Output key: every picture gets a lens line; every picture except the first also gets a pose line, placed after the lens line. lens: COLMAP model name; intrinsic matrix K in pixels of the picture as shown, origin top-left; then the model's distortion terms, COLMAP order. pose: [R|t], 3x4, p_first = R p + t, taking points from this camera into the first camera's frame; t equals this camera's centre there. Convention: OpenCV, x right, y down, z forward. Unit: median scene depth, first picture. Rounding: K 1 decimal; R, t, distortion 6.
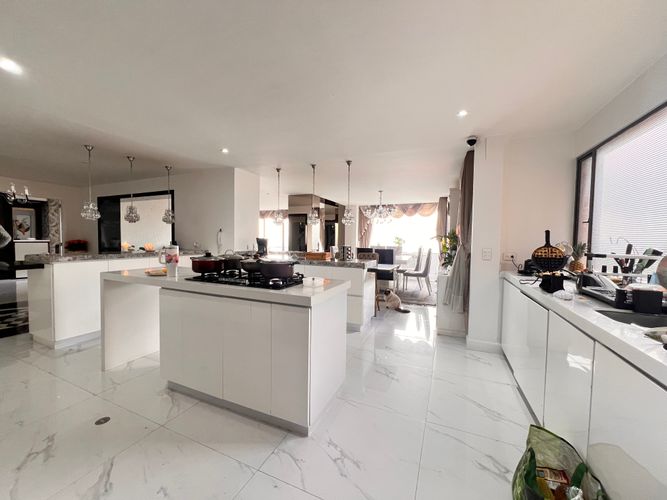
lens RADIAL K [[265.4, 0, 333.5], [0, 265.4, 249.4], [0, 0, 1]] dist [-0.002226, 0.000078]
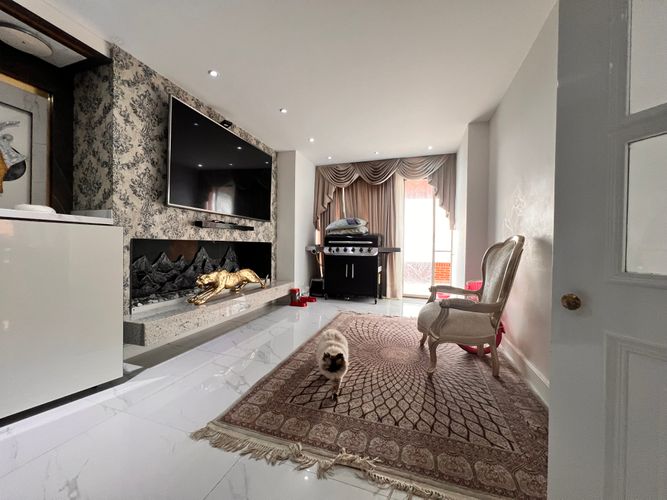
lens RADIAL K [[265.4, 0, 332.3], [0, 265.4, 249.0], [0, 0, 1]] dist [-0.002226, 0.000078]
pose [[0.996411, 0.007443, 0.084314, -1.437167], [-0.004716, 0.999461, -0.032501, 0.000020], [-0.084511, 0.031986, 0.995909, 1.196521]]
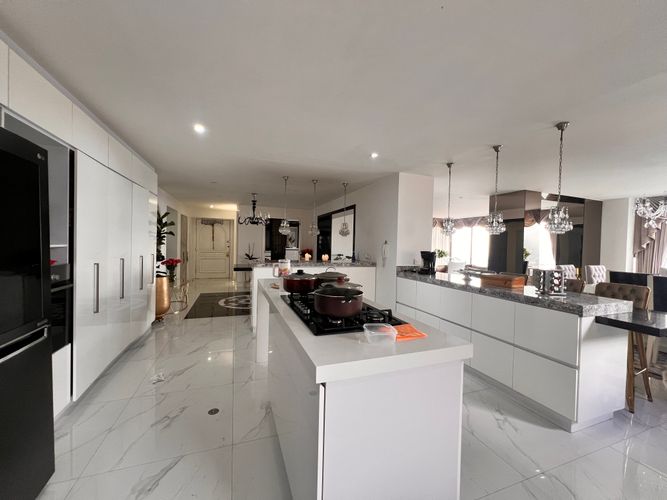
lens RADIAL K [[265.4, 0, 333.1], [0, 265.4, 250.1], [0, 0, 1]] dist [-0.002226, 0.000078]
pose [[0.691682, 0.019868, -0.721929, 0.116103], [-0.045170, 0.998855, -0.015788, -0.020689], [0.720788, 0.043530, 0.691787, 0.214606]]
